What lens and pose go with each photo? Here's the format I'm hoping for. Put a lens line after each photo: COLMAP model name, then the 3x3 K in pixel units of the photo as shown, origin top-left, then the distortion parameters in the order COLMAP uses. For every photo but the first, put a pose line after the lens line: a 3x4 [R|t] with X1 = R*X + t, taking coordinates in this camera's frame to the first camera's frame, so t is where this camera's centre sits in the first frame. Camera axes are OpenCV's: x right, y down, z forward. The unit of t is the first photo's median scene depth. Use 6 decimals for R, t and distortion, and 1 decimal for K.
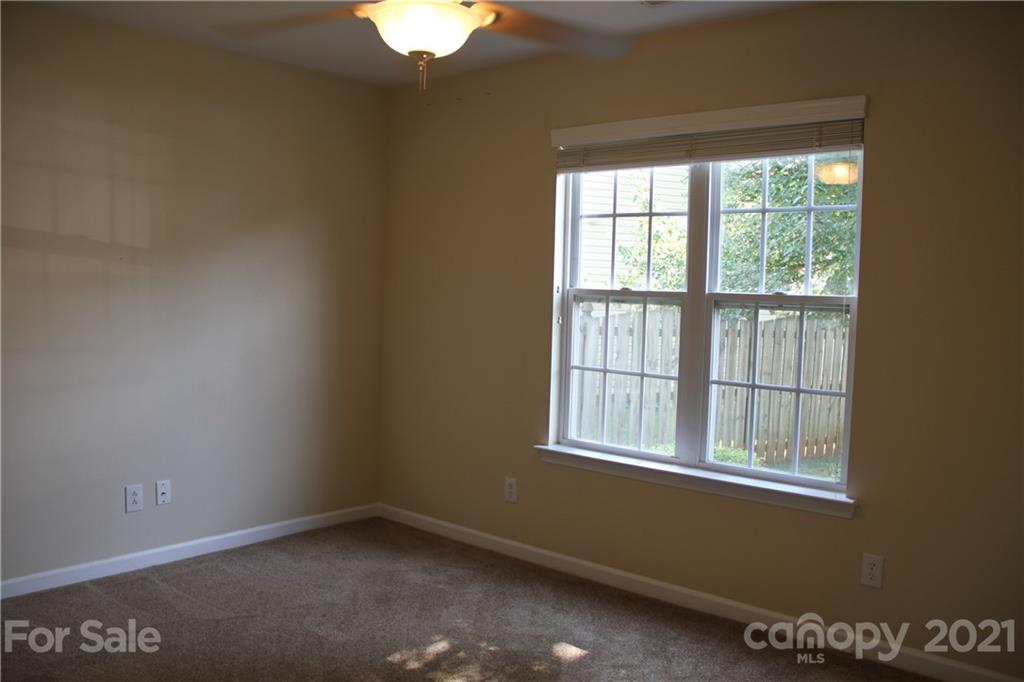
lens RADIAL K [[866.7, 0, 512.0], [0, 866.7, 341.0], [0, 0, 1]] dist [-0.167686, 0.139245]
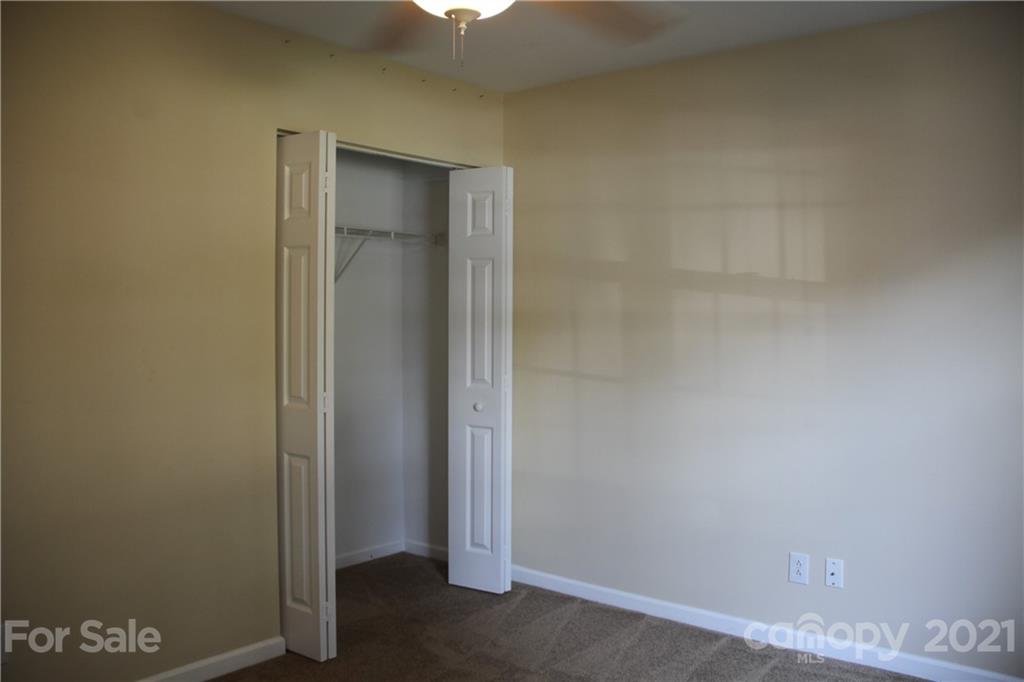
lens RADIAL K [[866.7, 0, 512.0], [0, 866.7, 341.0], [0, 0, 1]] dist [-0.167686, 0.139245]
pose [[0.037683, -0.002159, -0.999287, 0.421327], [-0.065892, 0.997816, -0.004641, -0.025348], [0.997115, 0.066020, 0.037459, 0.661258]]
